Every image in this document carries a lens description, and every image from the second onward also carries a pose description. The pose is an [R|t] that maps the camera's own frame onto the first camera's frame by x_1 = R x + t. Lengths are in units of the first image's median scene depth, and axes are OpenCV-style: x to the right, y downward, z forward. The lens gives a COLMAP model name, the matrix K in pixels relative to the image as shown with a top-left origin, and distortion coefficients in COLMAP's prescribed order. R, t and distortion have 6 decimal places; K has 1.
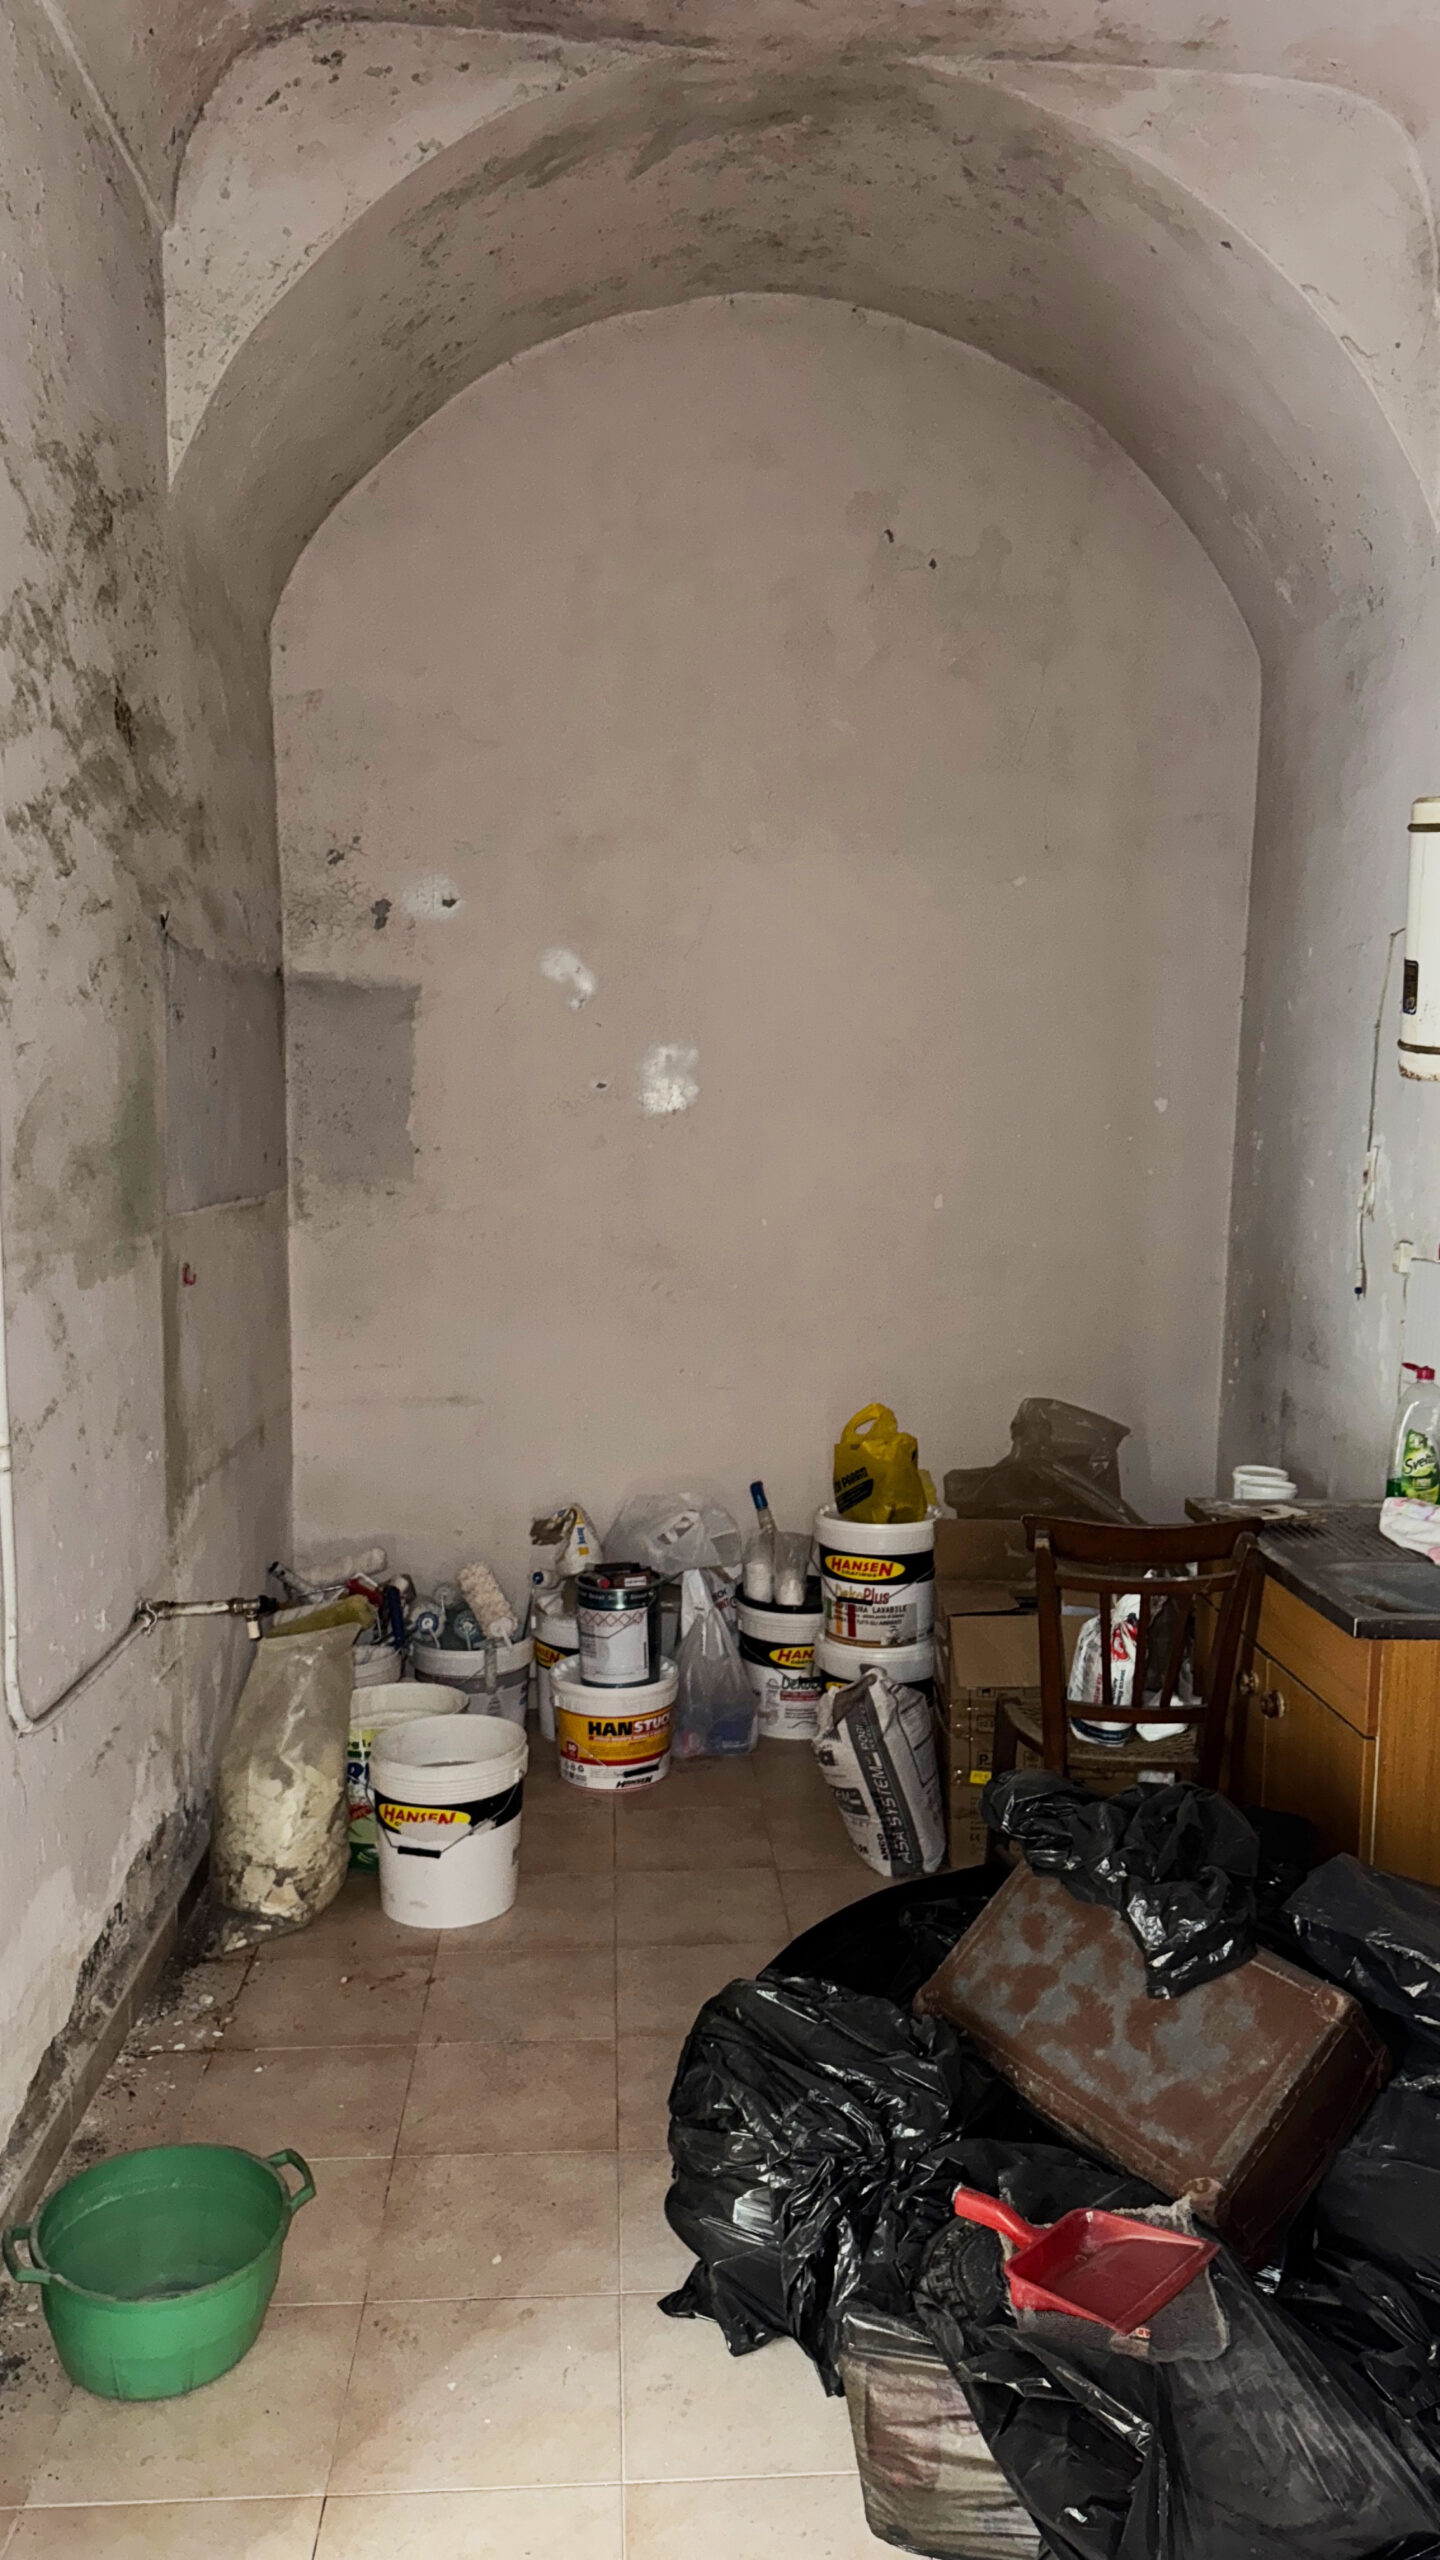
lens RADIAL K [[1840.7, 0, 751.5], [0, 1840.7, 1282.6], [0, 0, 1]] dist [0.130693, -0.226176]
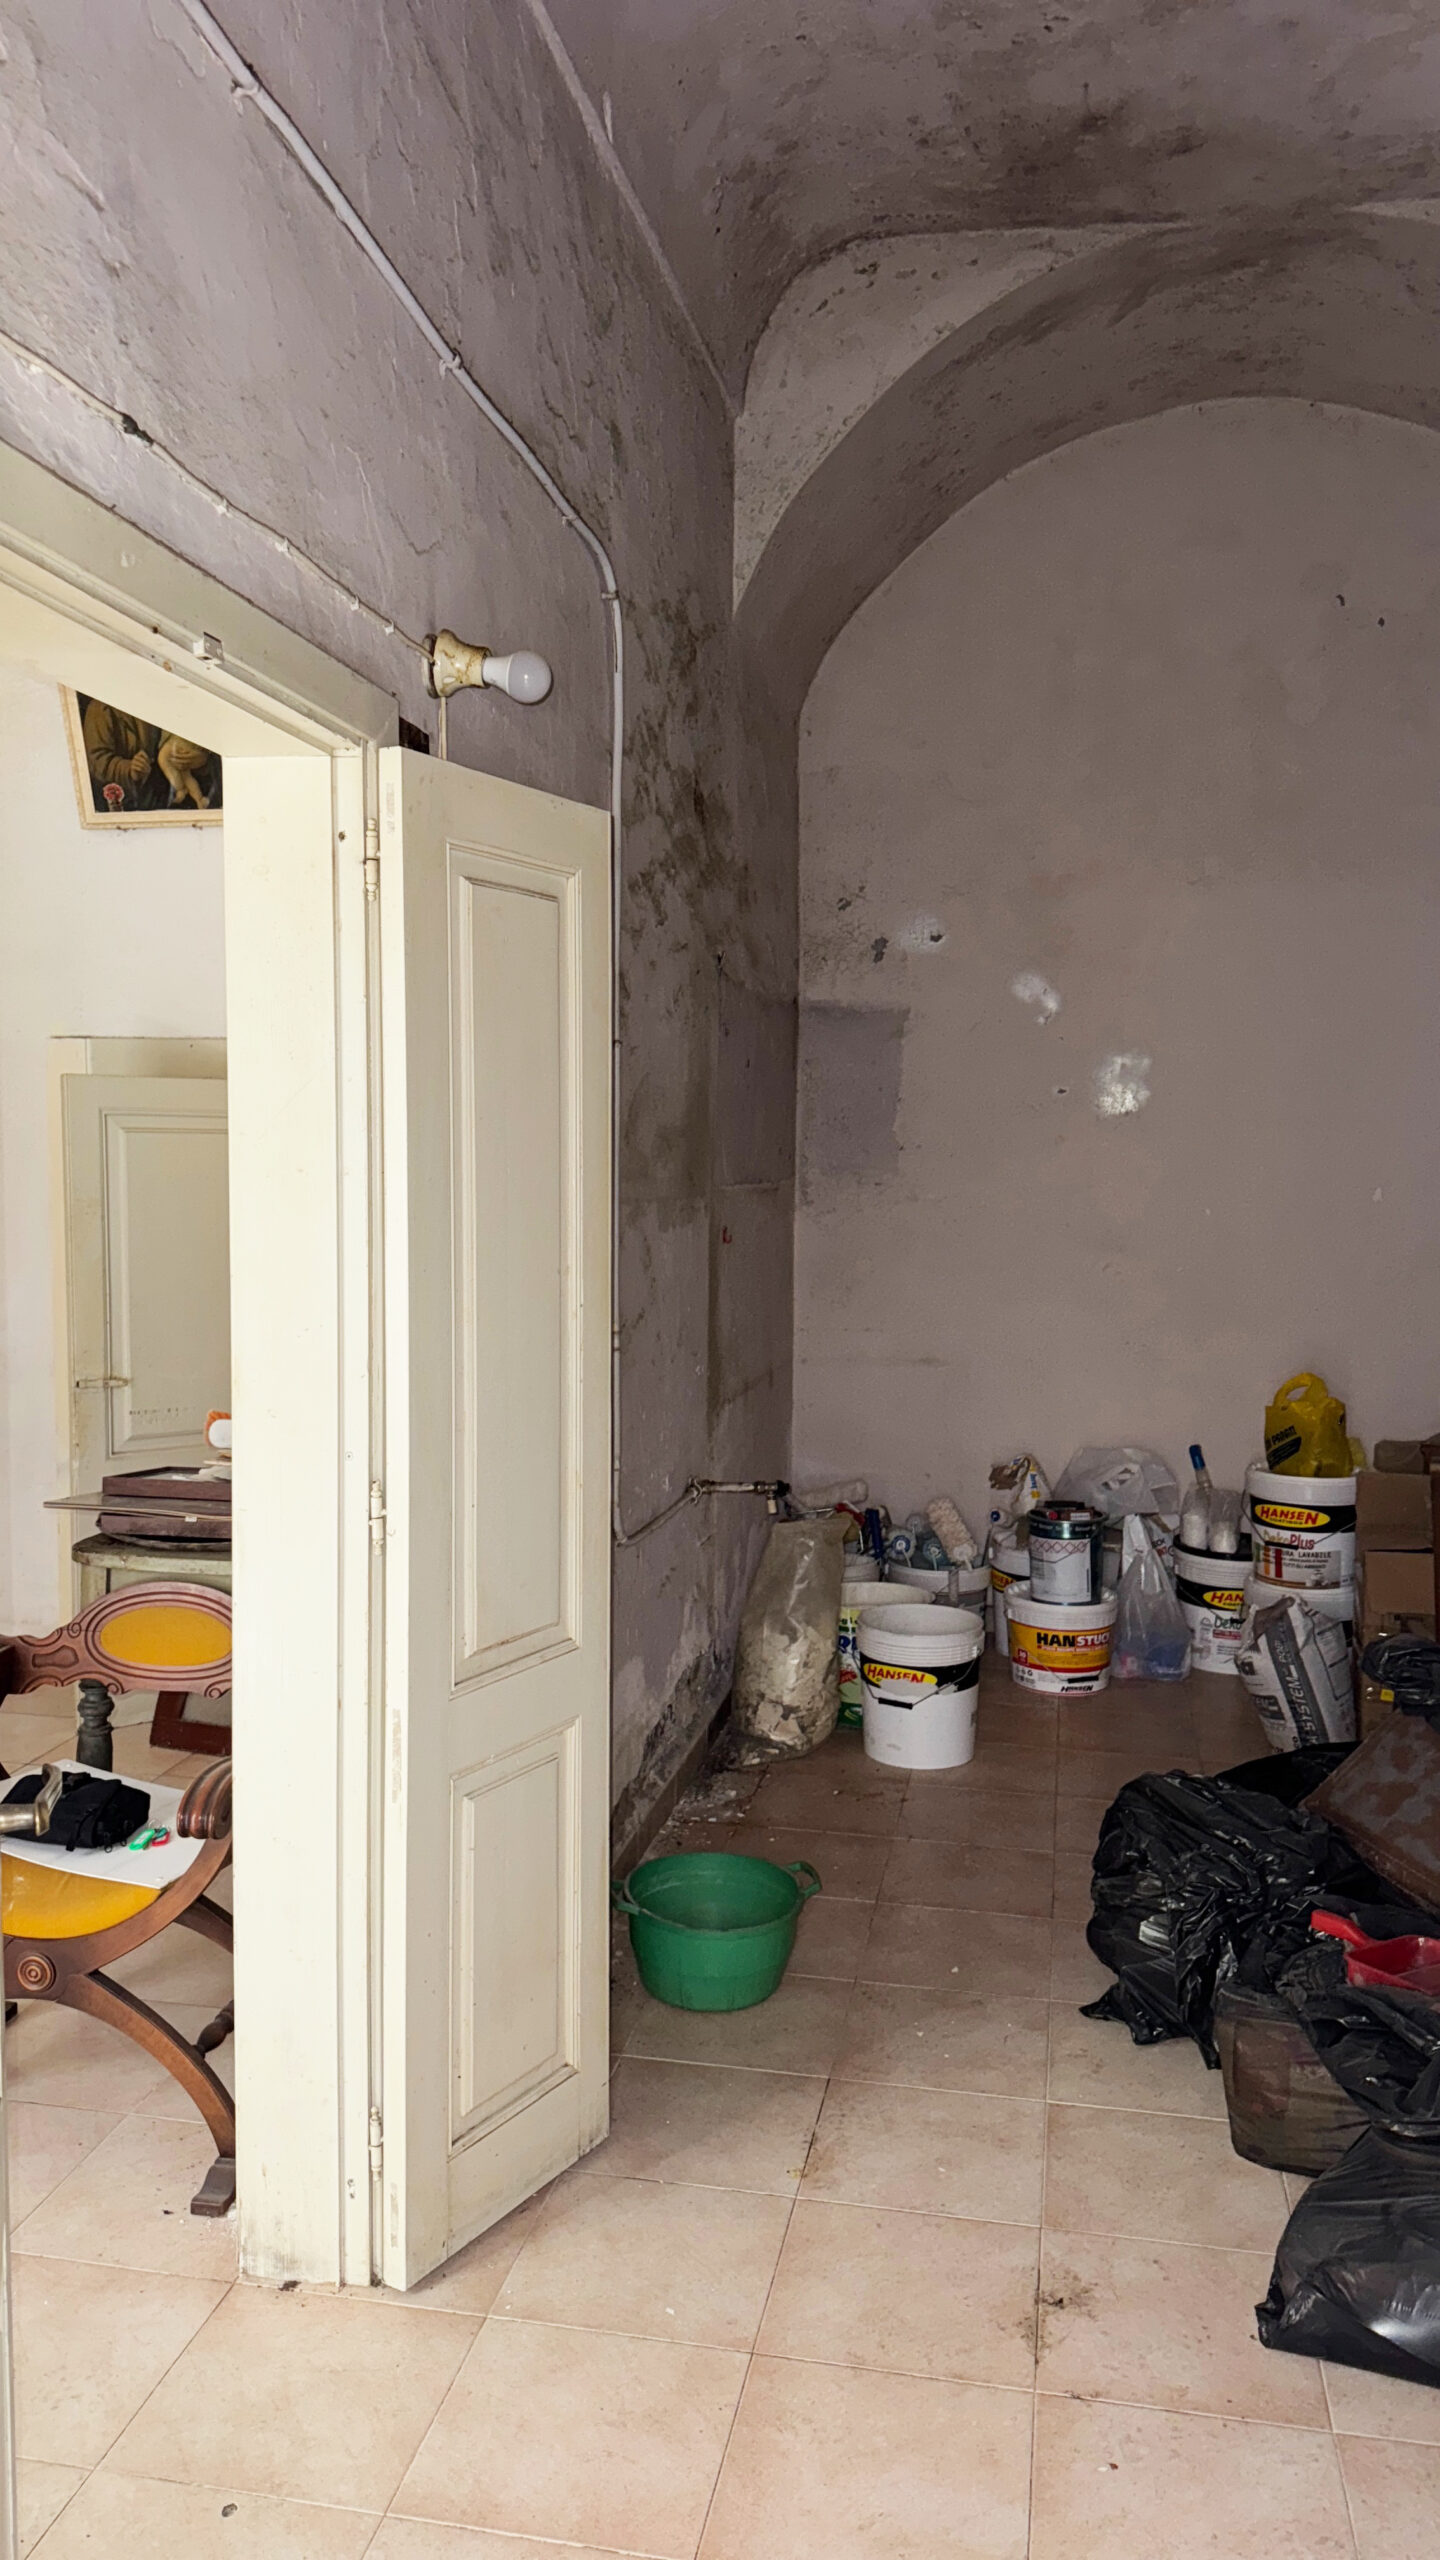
lens RADIAL K [[1841.1, 0, 712.9], [0, 1841.1, 1292.9], [0, 0, 1]] dist [0.222081, -0.574932]
pose [[0.963204, 0.023936, -0.267702, 0.027278], [-0.028578, 0.999501, -0.013457, 0.050226], [0.267246, 0.020613, 0.963408, -0.212765]]
